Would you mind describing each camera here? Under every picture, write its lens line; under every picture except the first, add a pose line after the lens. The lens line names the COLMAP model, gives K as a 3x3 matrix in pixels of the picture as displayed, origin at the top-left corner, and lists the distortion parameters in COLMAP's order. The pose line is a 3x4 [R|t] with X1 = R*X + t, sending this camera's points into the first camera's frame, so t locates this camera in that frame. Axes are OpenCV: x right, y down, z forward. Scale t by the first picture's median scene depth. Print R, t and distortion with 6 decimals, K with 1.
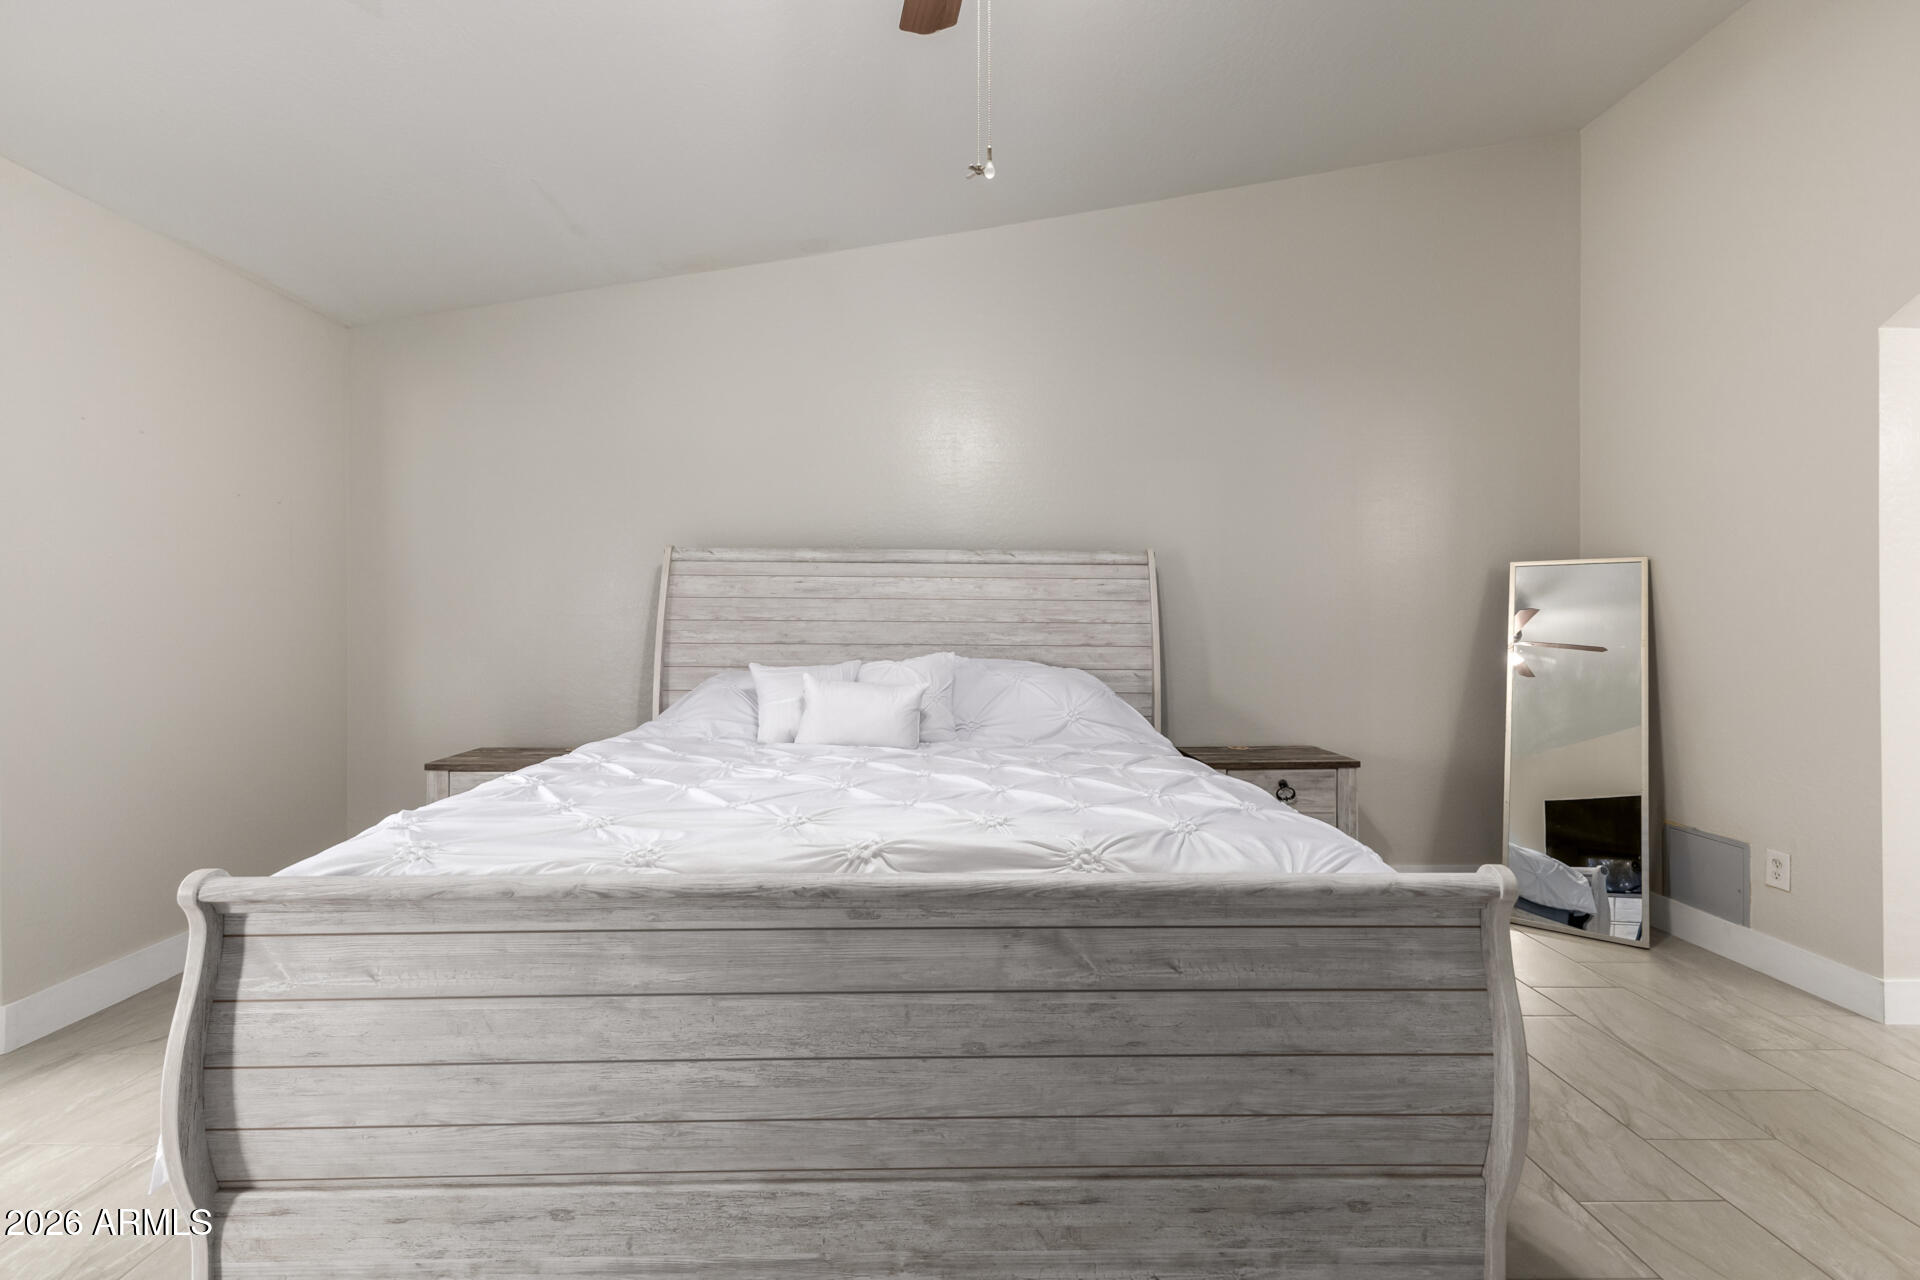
lens RADIAL K [[843.7, 0, 956.8], [0, 843.7, 625.6], [0, 0, 1]] dist [0.014895, -0.000577]
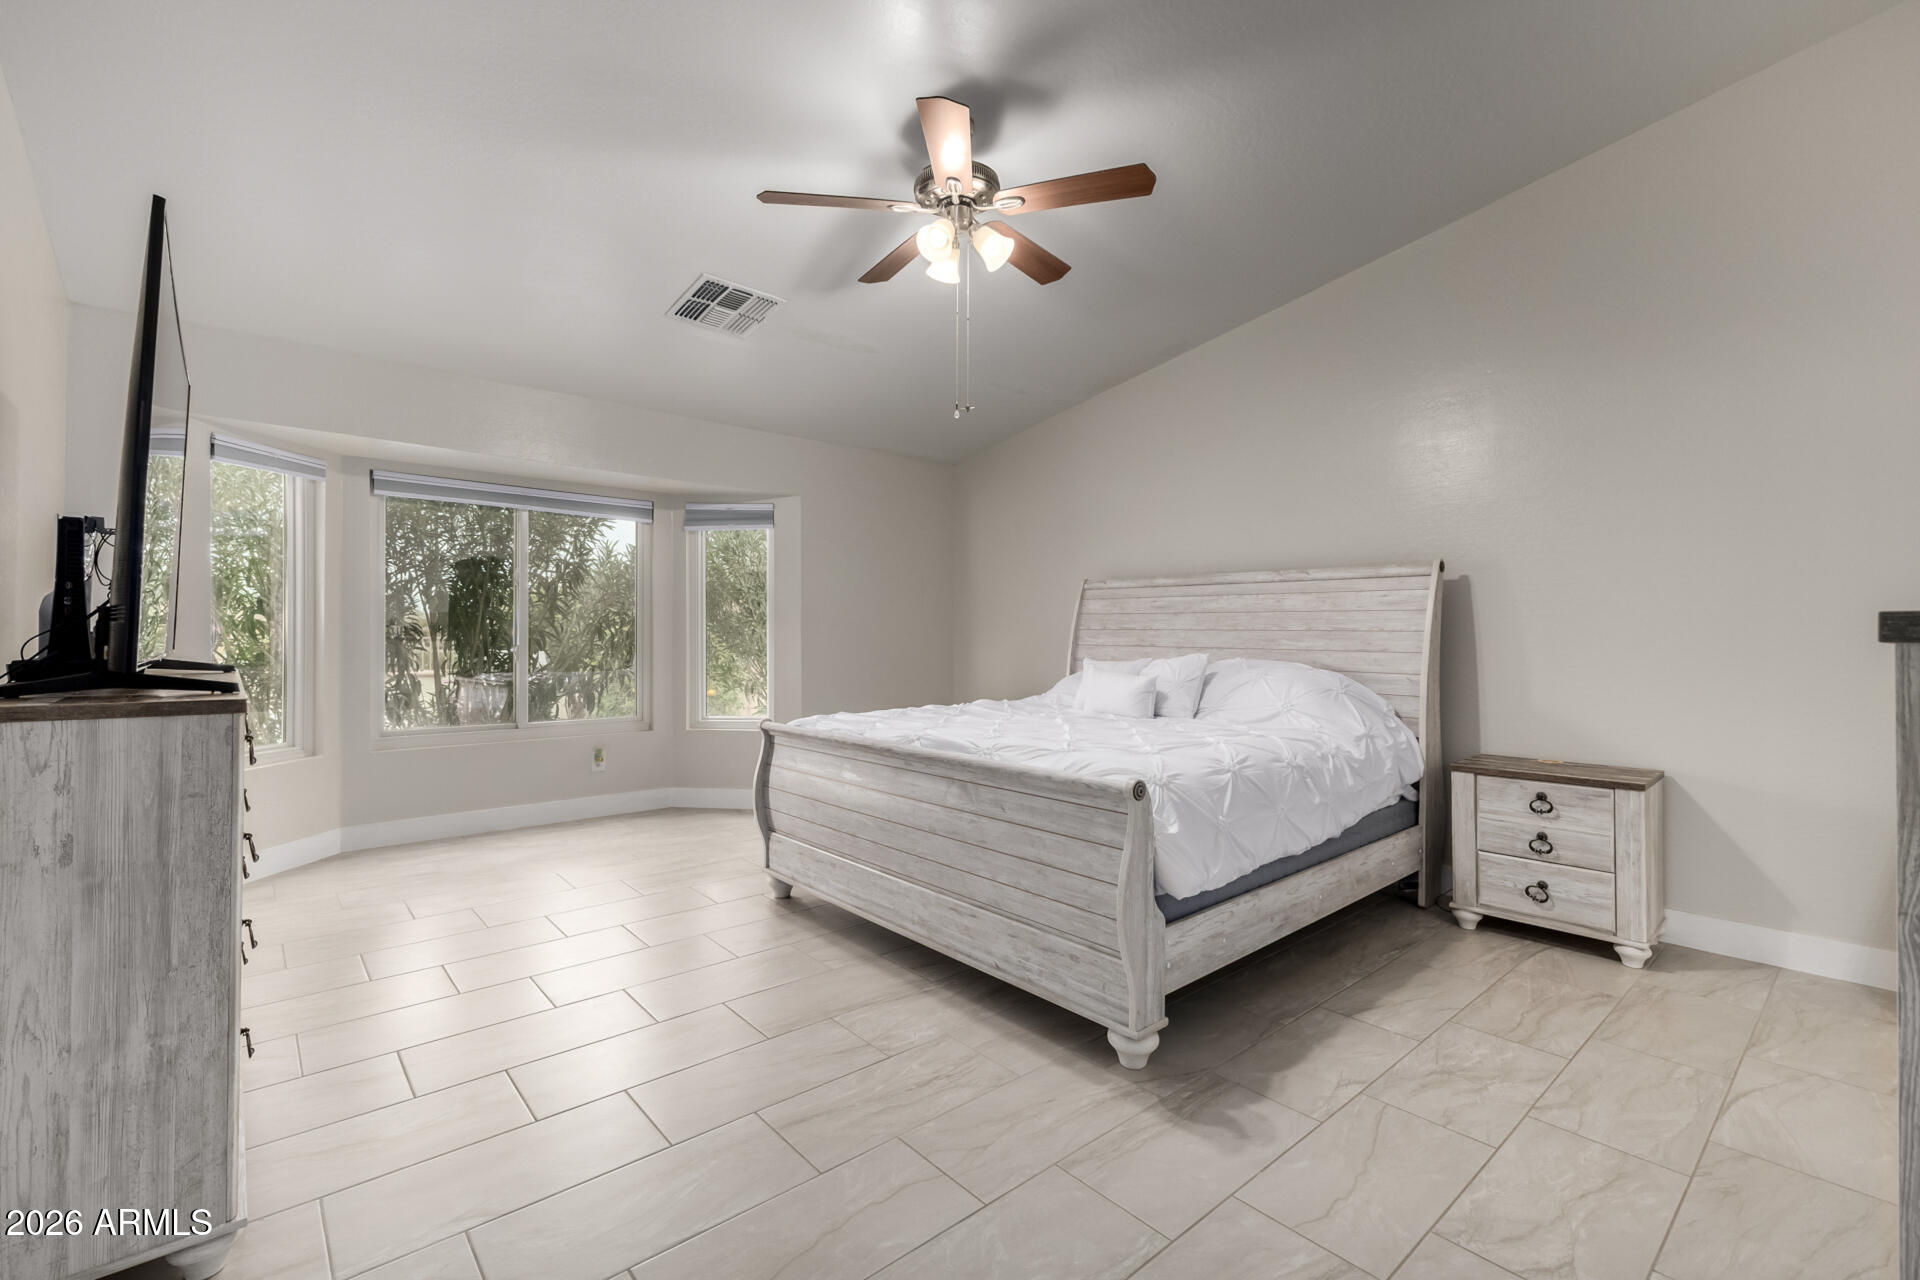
lens RADIAL K [[843.7, 0, 966.5], [0, 843.7, 635.8], [0, 0, 1]] dist [0.014895, -0.000577]
pose [[0.648509, 0.002703, -0.761202, 1.674043], [0.000700, 0.999991, 0.004147, -0.004517], [0.761206, -0.003222, 0.648502, -0.324160]]
